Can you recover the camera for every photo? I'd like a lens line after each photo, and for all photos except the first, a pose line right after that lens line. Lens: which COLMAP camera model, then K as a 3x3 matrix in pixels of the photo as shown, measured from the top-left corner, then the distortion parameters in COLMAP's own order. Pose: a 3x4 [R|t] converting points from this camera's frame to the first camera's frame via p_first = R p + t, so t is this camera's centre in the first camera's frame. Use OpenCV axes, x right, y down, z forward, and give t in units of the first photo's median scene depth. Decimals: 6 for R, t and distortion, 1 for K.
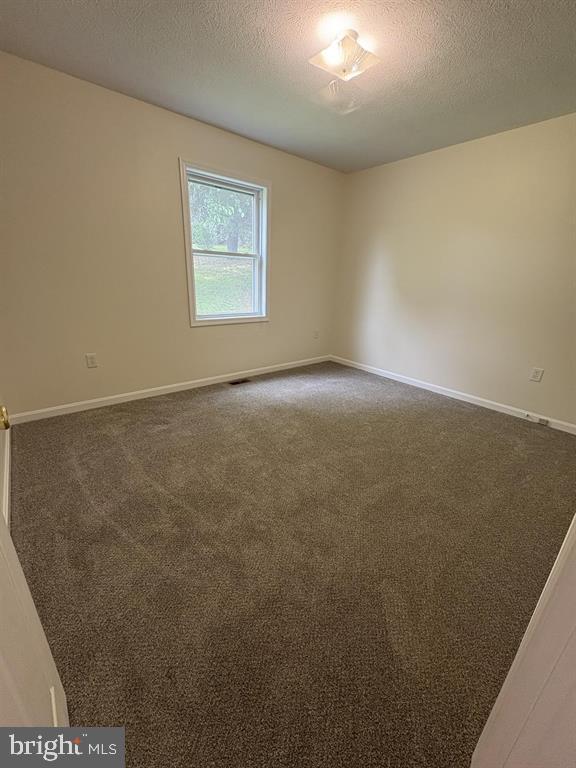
lens RADIAL K [[306.6, 0, 288.0], [0, 306.6, 384.0], [0, 0, 1]] dist [0.000105, -0.000046]
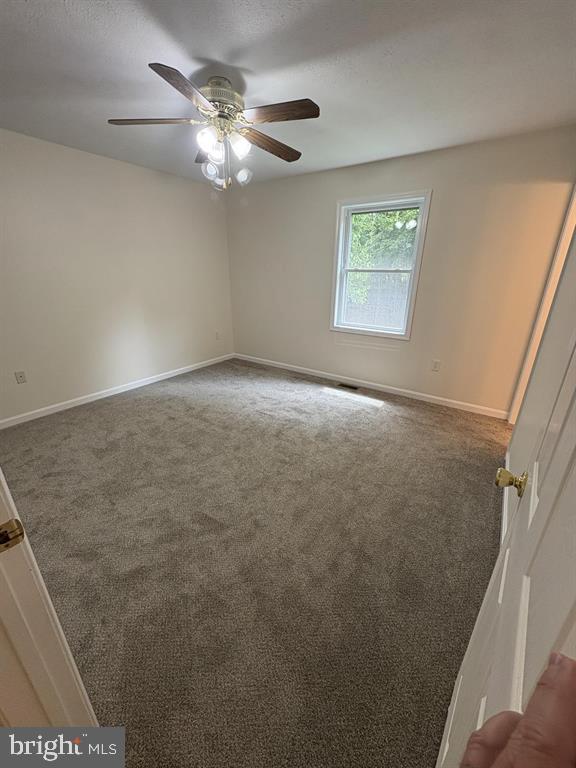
lens RADIAL K [[306.6, 0, 288.0], [0, 306.6, 384.0], [0, 0, 1]] dist [0.000105, -0.000046]
pose [[0.250023, 0.304810, -0.919010, 0.819950], [-0.323020, 0.921036, 0.217602, -0.189695], [0.912769, 0.242453, 0.328740, 0.449128]]
